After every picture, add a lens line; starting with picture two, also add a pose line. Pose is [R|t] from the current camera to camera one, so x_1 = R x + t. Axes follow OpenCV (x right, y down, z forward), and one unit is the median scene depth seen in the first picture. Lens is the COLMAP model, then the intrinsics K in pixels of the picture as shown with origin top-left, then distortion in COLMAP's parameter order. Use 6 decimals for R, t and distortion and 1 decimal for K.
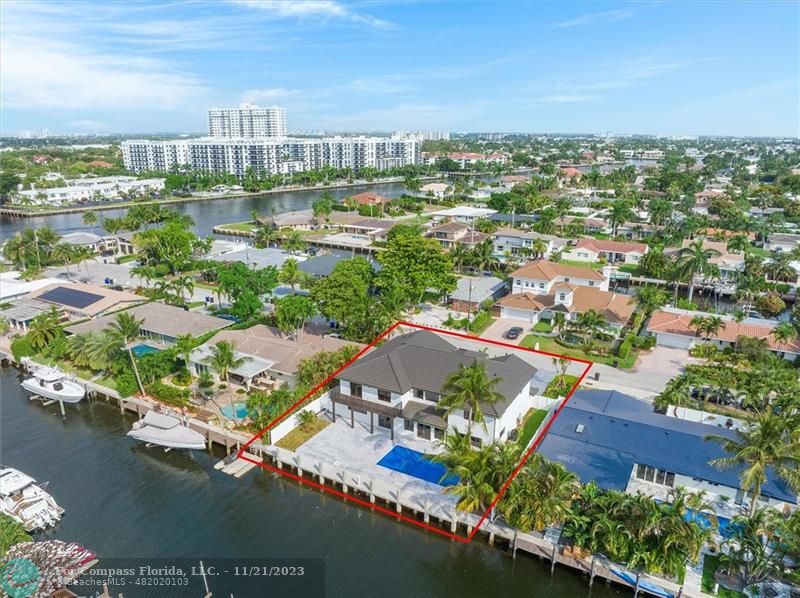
lens RADIAL K [[579.5, 0, 400.2], [0, 579.5, 295.6], [0, 0, 1]] dist [-0.038751, 0.008720]
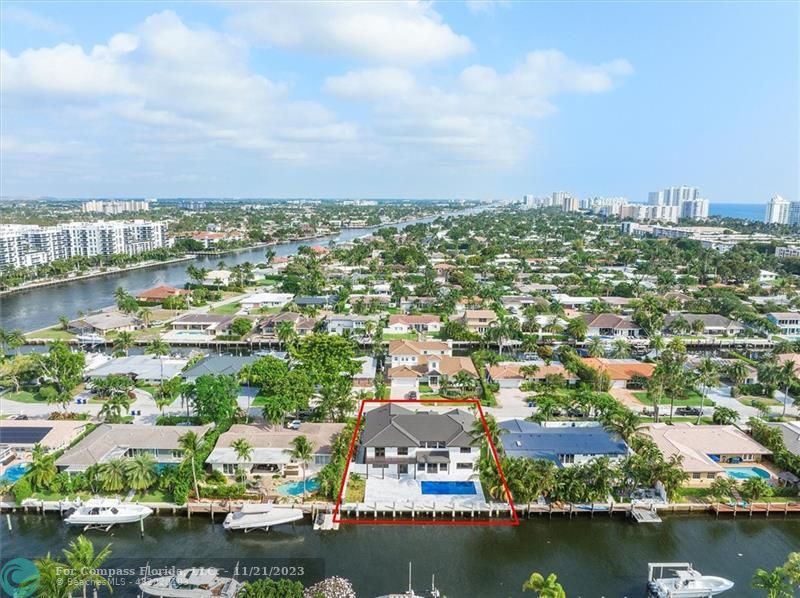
lens RADIAL K [[579.5, 0, 401.5], [0, 579.5, 297.6], [0, 0, 1]] dist [-0.038751, 0.008720]
pose [[0.865936, -0.085915, 0.492721, -0.323177], [0.135459, 0.988603, -0.065682, -0.053582], [-0.481463, 0.123620, 0.867705, -0.150206]]
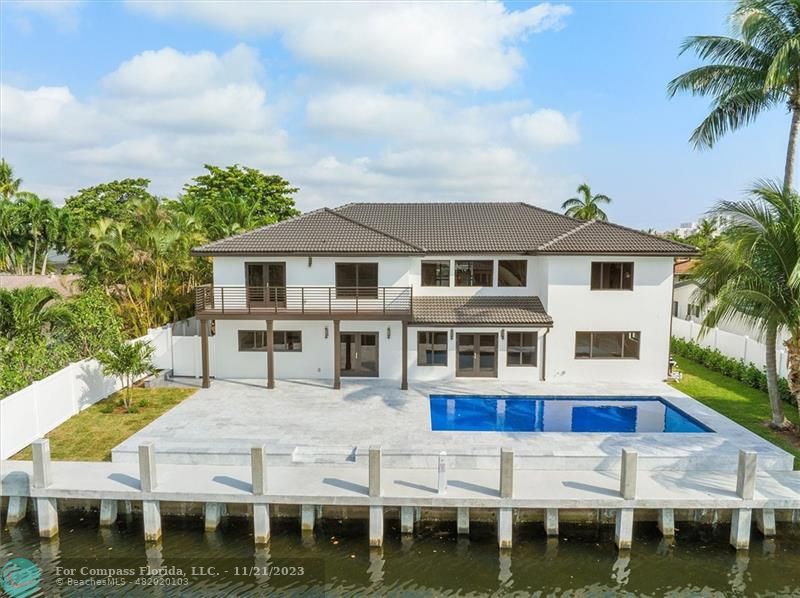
lens RADIAL K [[579.5, 0, 399.2], [0, 579.5, 301.1], [0, 0, 1]] dist [-0.038751, 0.008720]
pose [[0.885036, -0.045985, 0.463247, -0.077360], [0.129549, 0.980130, -0.150209, 0.108790], [-0.447134, 0.192954, 0.873407, 0.296377]]
